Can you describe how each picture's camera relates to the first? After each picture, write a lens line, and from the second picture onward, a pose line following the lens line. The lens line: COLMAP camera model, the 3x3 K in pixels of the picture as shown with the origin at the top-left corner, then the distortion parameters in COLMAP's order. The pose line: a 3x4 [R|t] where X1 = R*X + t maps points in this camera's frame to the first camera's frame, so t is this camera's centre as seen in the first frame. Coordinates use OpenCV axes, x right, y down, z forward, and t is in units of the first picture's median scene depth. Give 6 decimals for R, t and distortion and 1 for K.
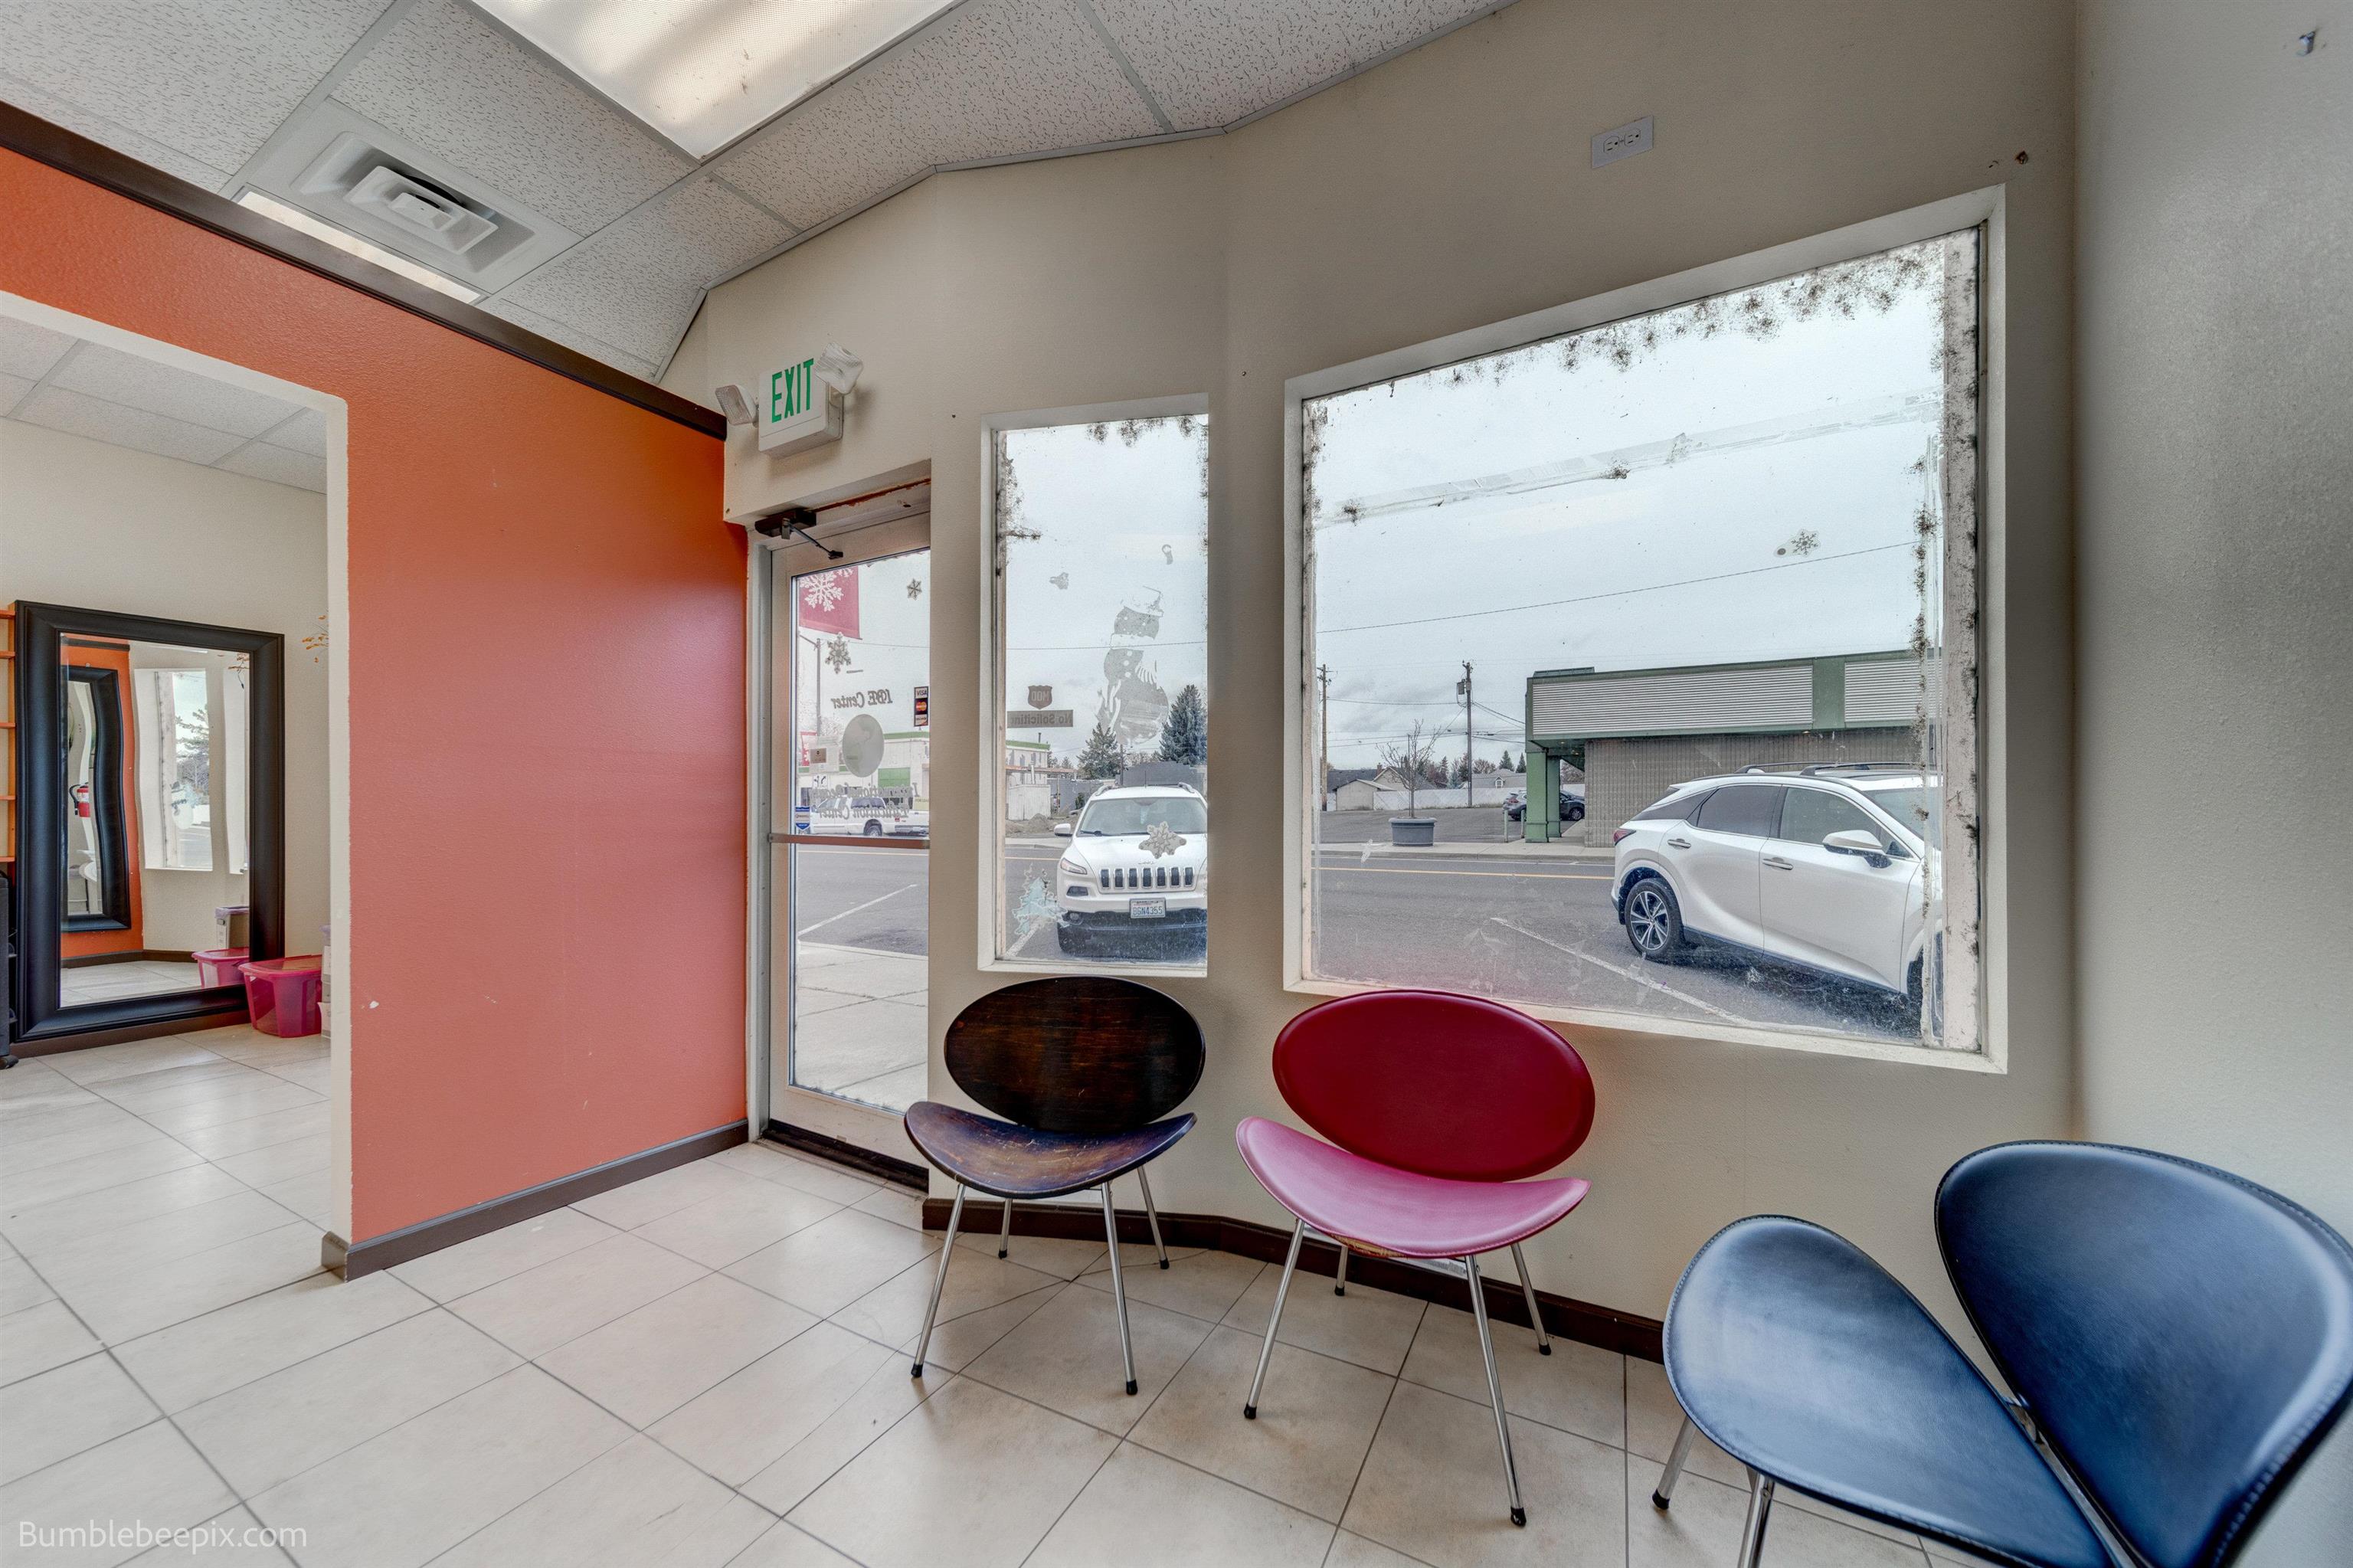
lens RADIAL K [[824.2, 0, 1189.5], [0, 824.2, 801.5], [0, 0, 1]] dist [0.009271, -0.000381]
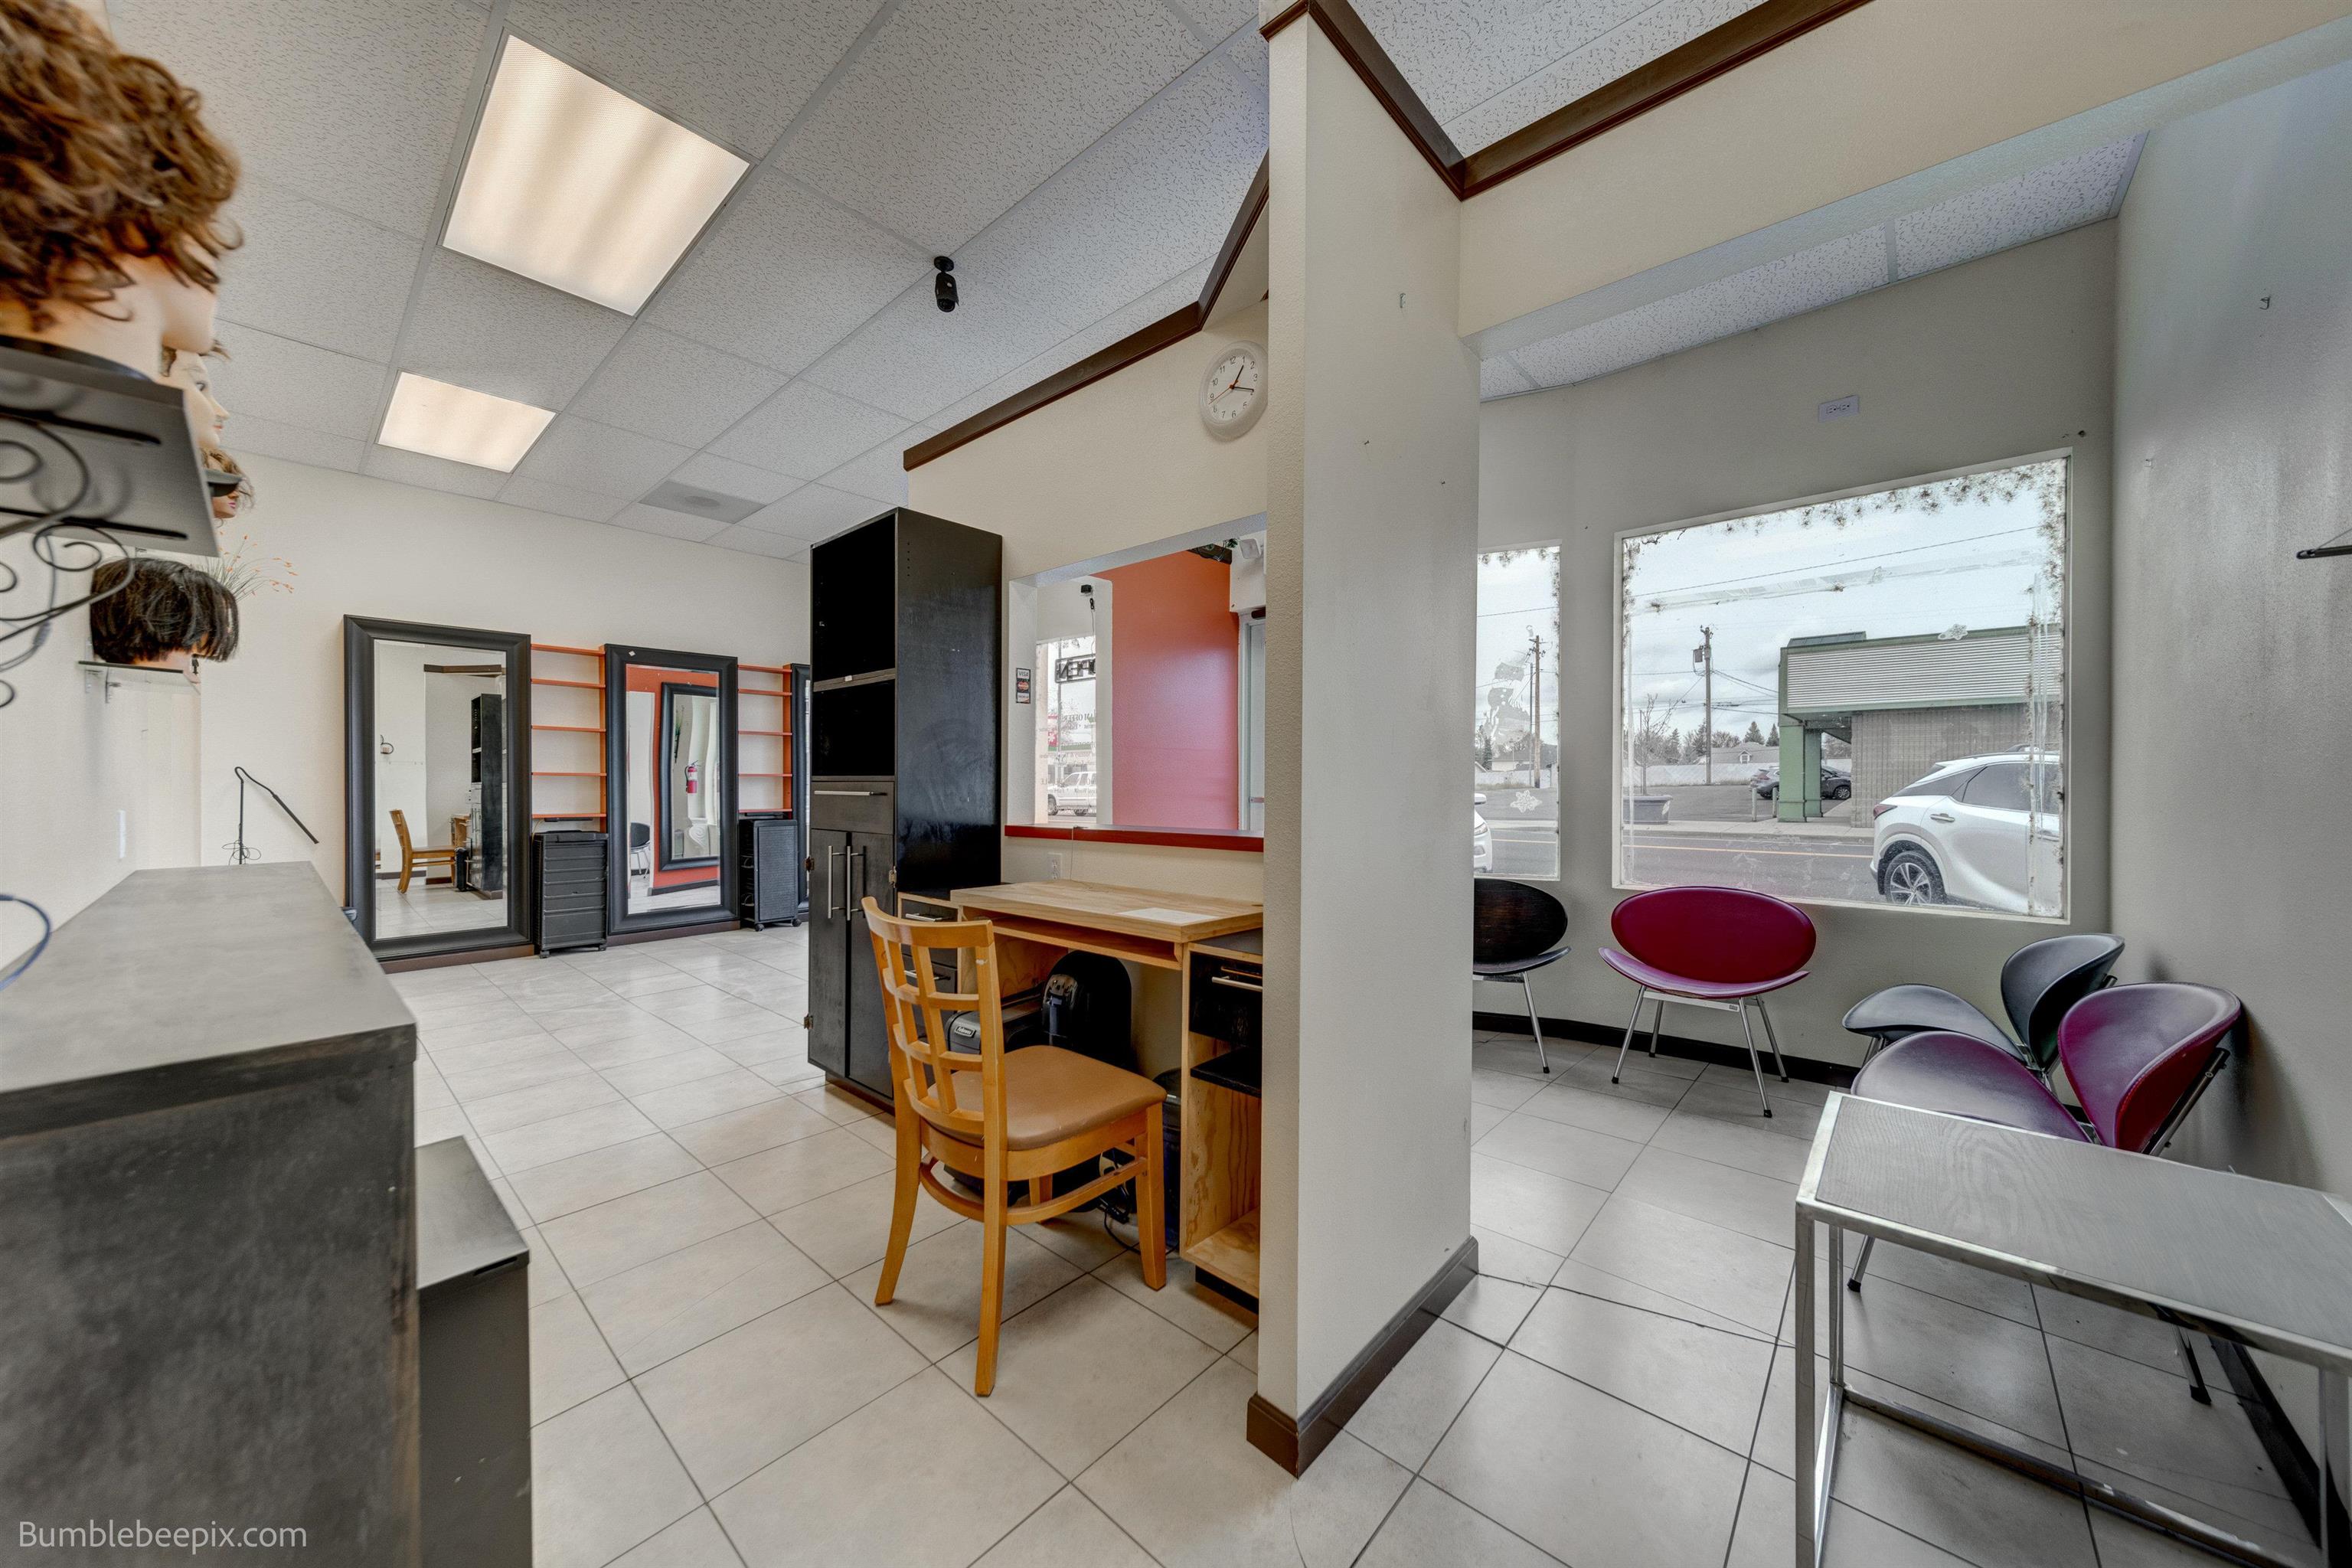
lens RADIAL K [[823.8, 0, 1175.9], [0, 823.8, 782.7], [0, 0, 1]] dist [0.009271, -0.000381]
pose [[0.970656, 0.002334, -0.240462, -0.104156], [-0.000950, 0.999982, 0.005872, 0.000055], [0.240471, -0.005471, 0.970641, -0.260850]]
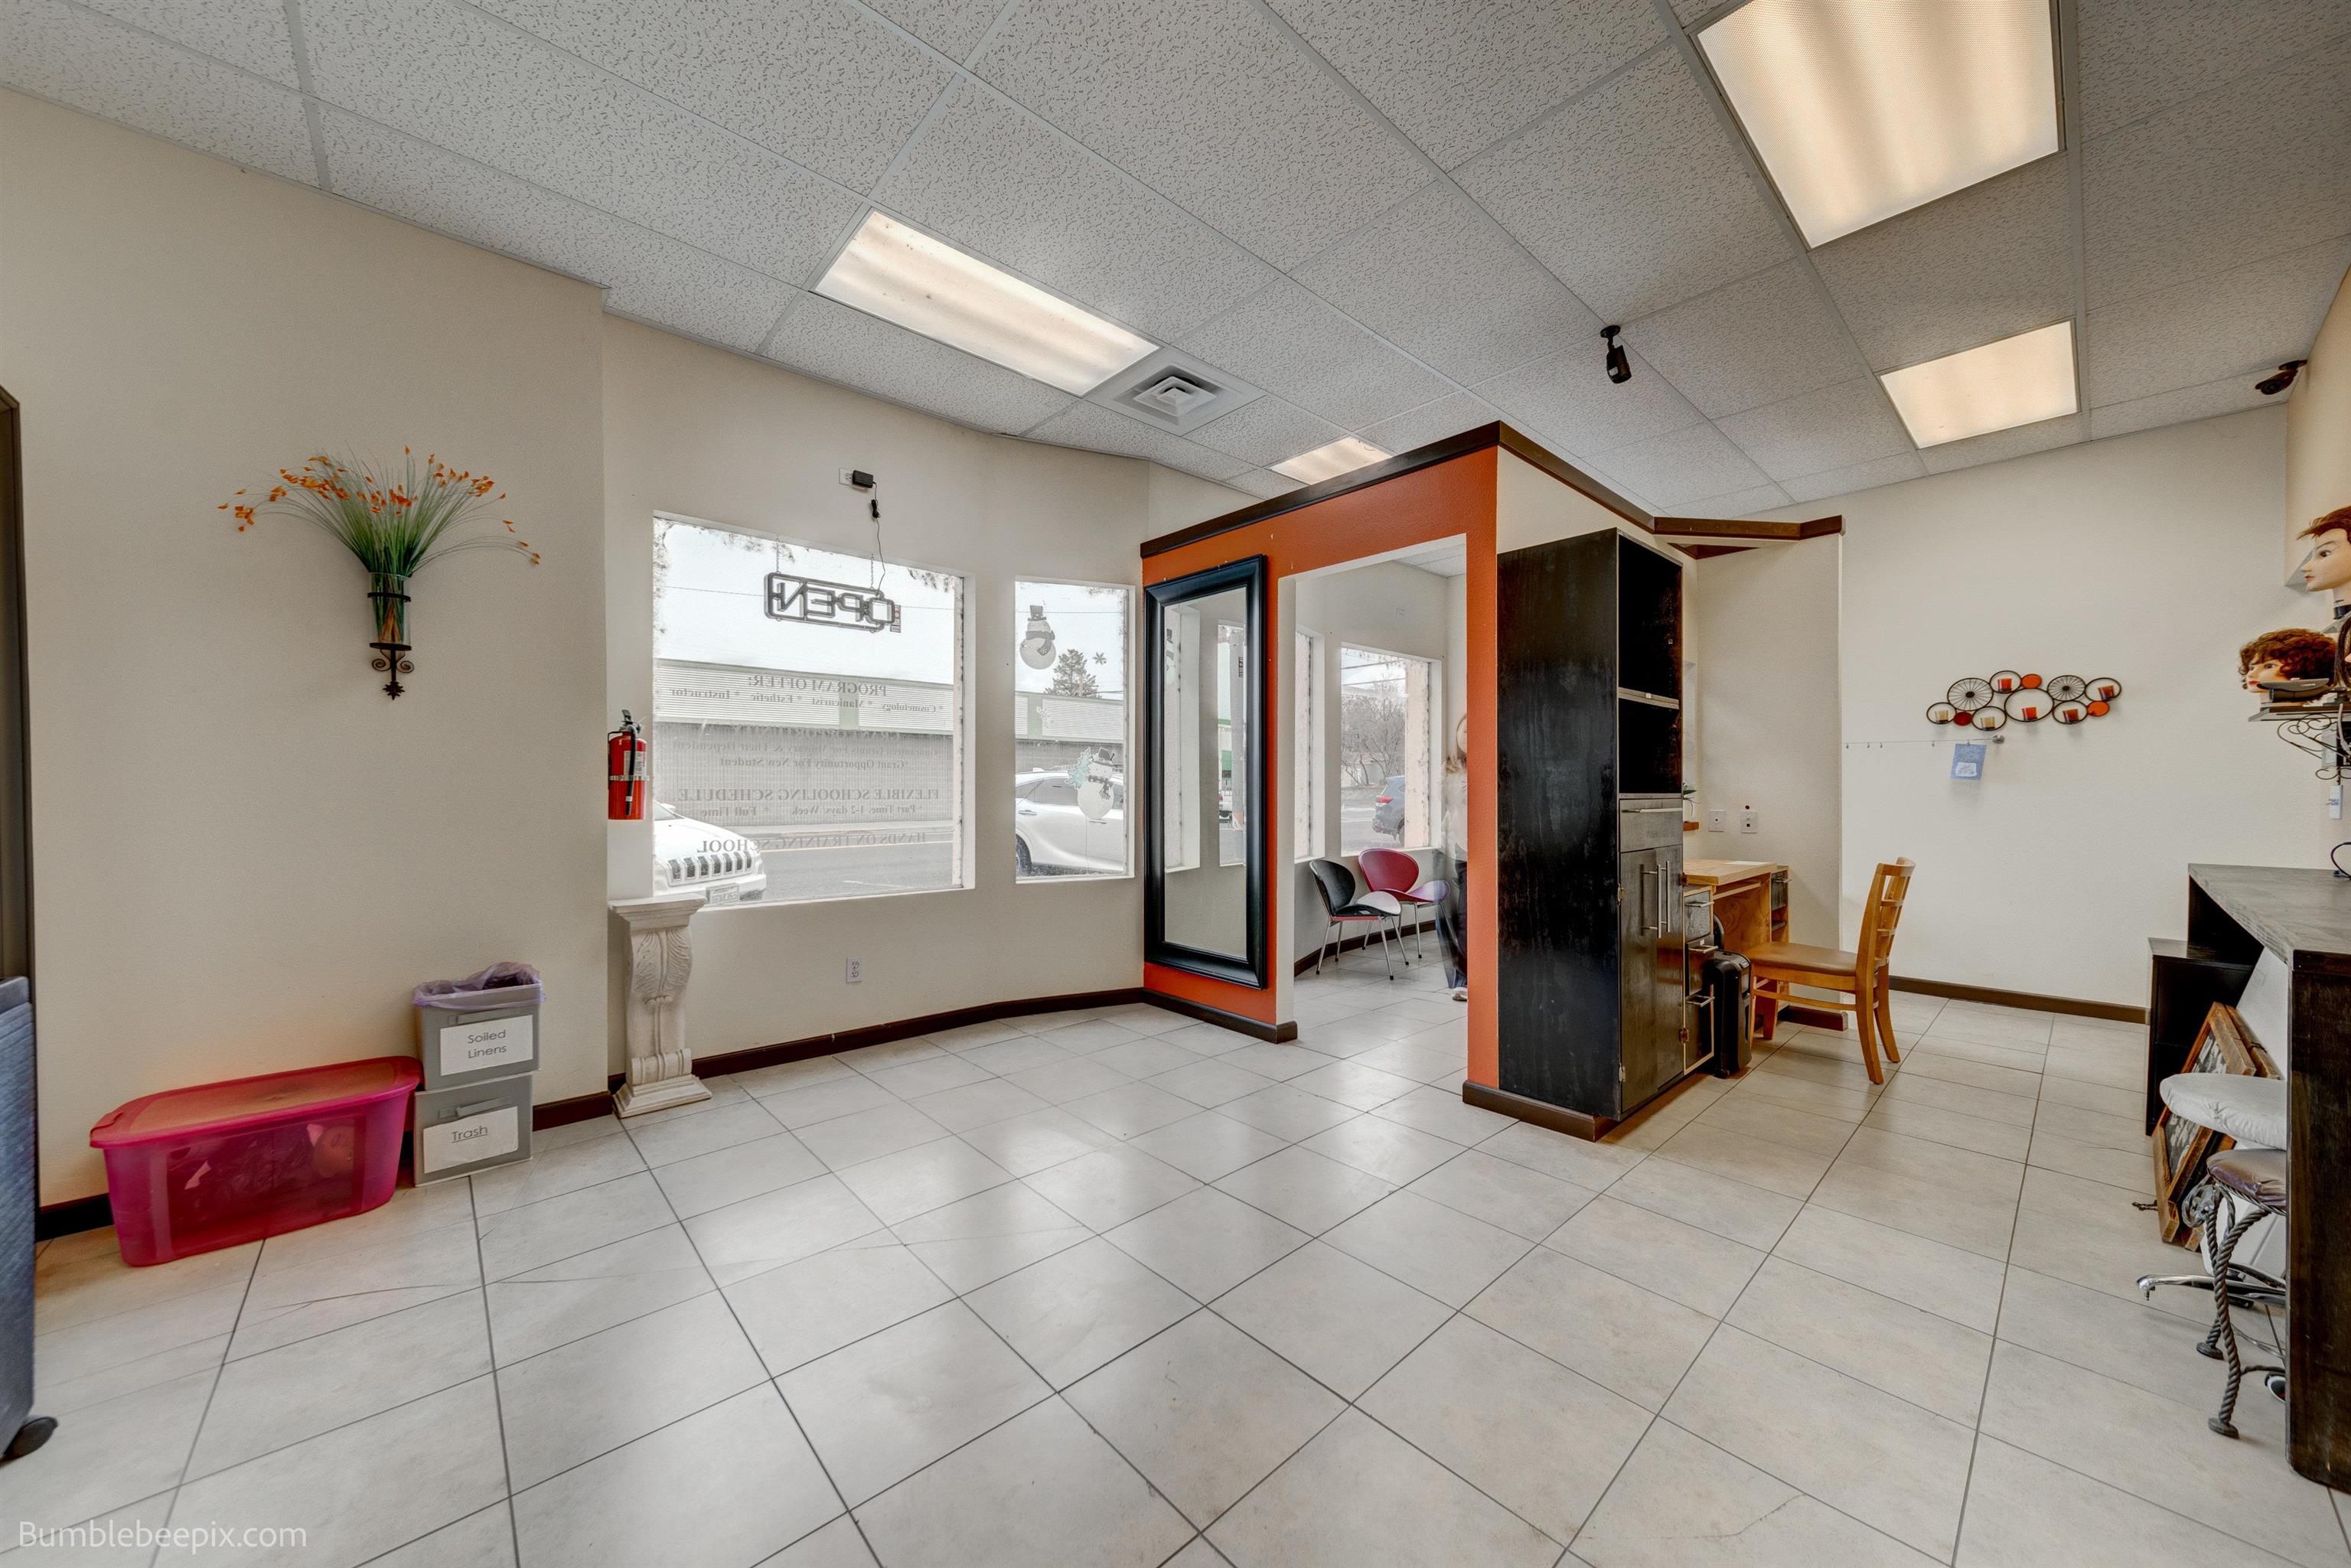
lens RADIAL K [[823.5, 0, 1184.8], [0, 823.5, 802.8], [0, 0, 1]] dist [0.009271, -0.000381]
pose [[0.337903, -0.015866, 0.941047, -0.795170], [-0.006978, 0.999788, 0.019362, -0.002776], [-0.941155, -0.013109, 0.337721, 0.160477]]
